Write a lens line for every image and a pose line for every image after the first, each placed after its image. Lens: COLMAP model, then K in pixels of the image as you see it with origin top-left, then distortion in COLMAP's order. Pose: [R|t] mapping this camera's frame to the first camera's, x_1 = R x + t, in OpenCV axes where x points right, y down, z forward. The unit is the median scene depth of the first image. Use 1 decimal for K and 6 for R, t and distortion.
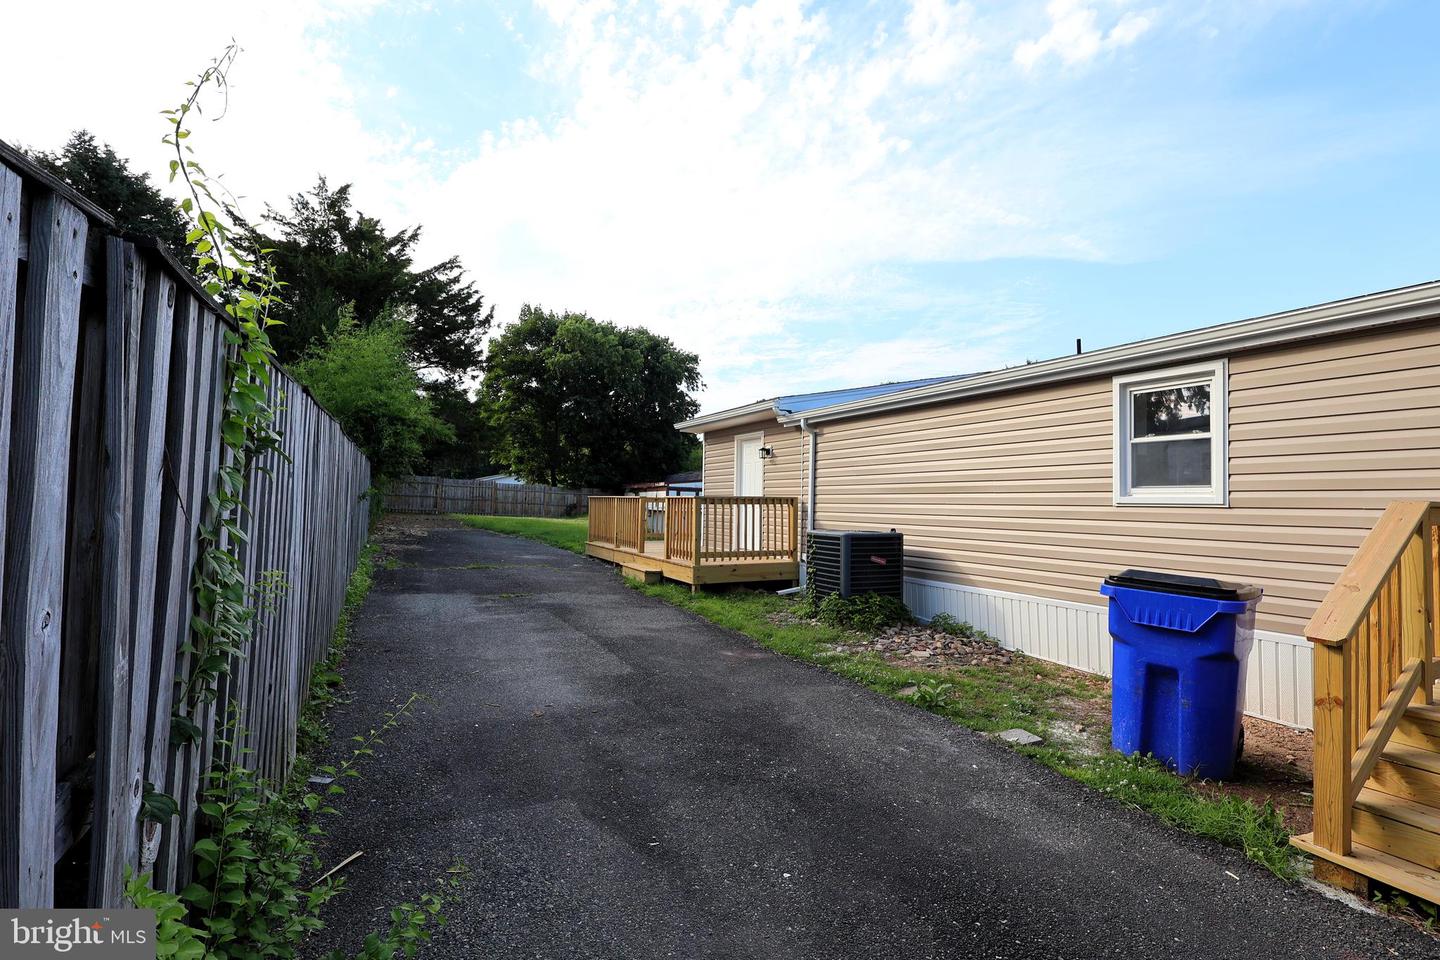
lens RADIAL K [[665.7, 0, 720.0], [0, 665.7, 480.0], [0, 0, 1]] dist [0.001288, 0.000227]
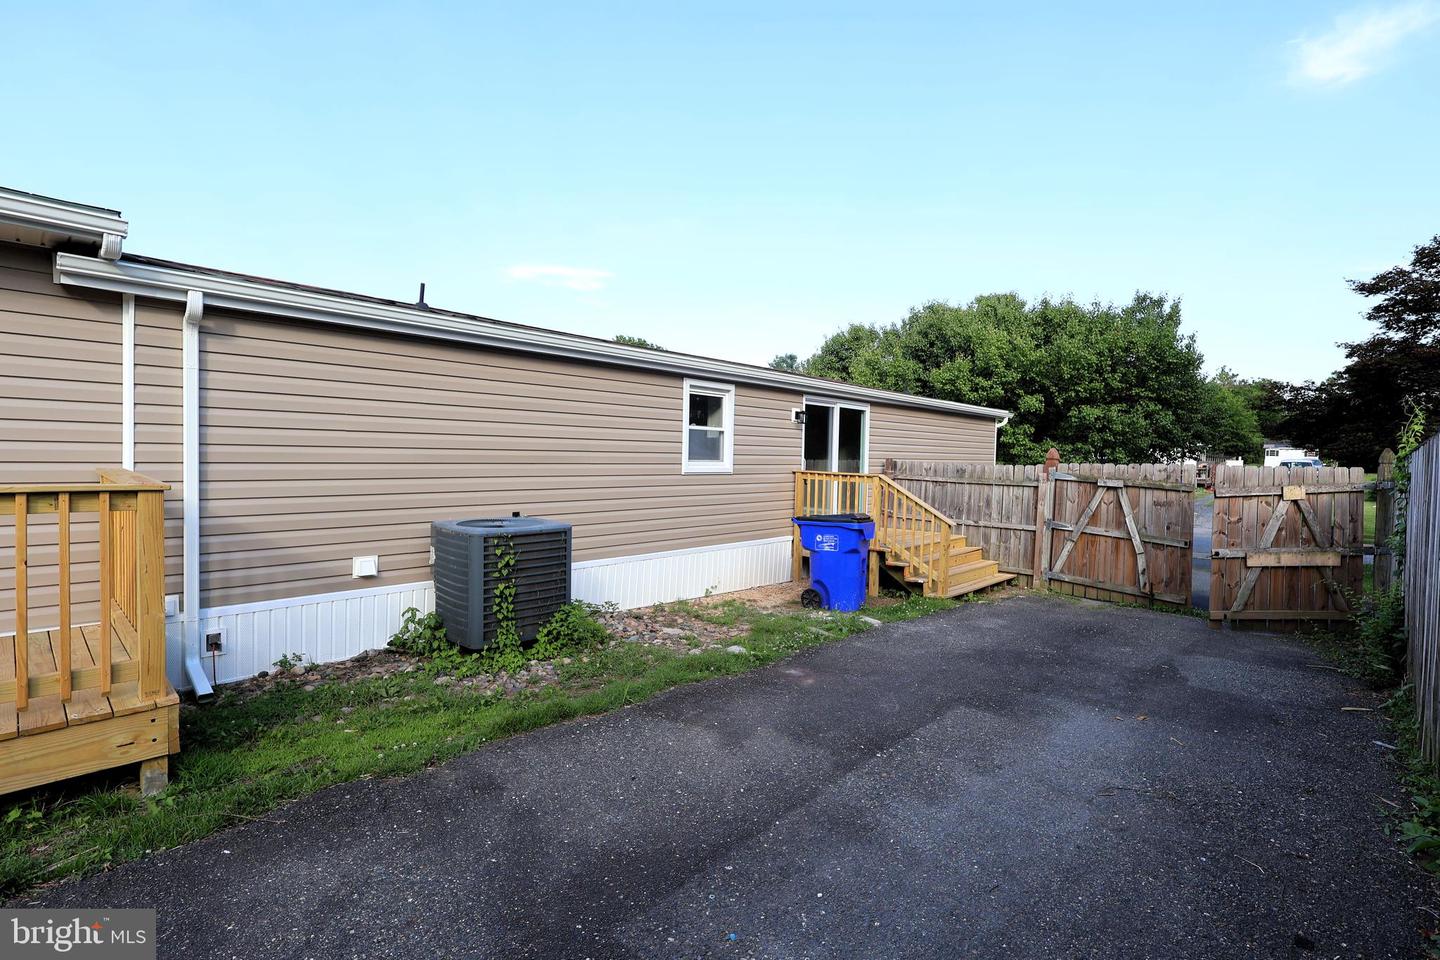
lens RADIAL K [[665.7, 0, 720.0], [0, 665.7, 480.0], [0, 0, 1]] dist [0.001288, 0.000227]
pose [[-0.343722, -0.061134, 0.937079, -0.729790], [-0.058940, 0.997316, 0.043444, -0.013718], [-0.937220, -0.040299, -0.346402, 1.460977]]
